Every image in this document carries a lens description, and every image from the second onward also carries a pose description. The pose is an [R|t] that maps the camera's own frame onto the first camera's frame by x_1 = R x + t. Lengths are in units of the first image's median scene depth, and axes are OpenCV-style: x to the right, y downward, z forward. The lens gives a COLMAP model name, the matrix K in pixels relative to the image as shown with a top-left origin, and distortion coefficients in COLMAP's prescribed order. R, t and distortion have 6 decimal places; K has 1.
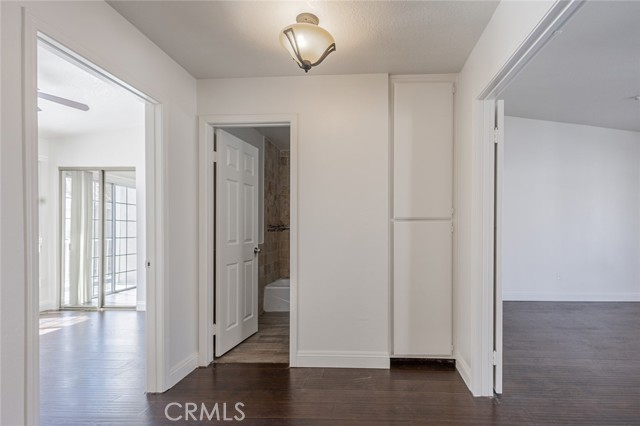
lens RADIAL K [[319.5, 0, 351.3], [0, 319.5, 234.0], [0, 0, 1]] dist [0.006629, 0.000535]
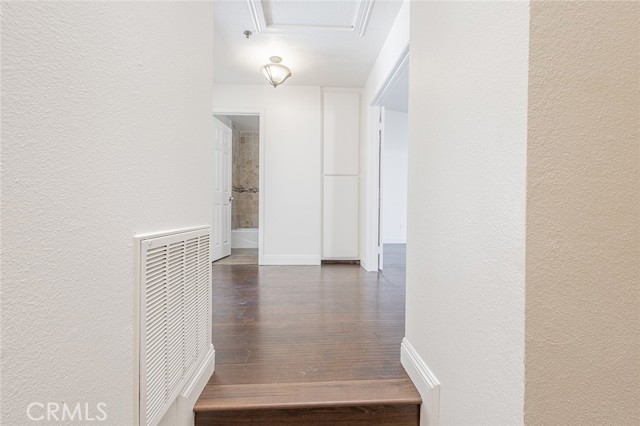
lens RADIAL K [[296.5, 0, 319.4], [0, 296.5, 207.0], [0, 0, 1]] dist [-0.001794, 0.001790]
pose [[0.994413, 0.006512, 0.105361, -0.047616], [-0.004462, 0.999796, -0.019681, 0.150280], [-0.105468, 0.019101, 0.994239, -0.508953]]
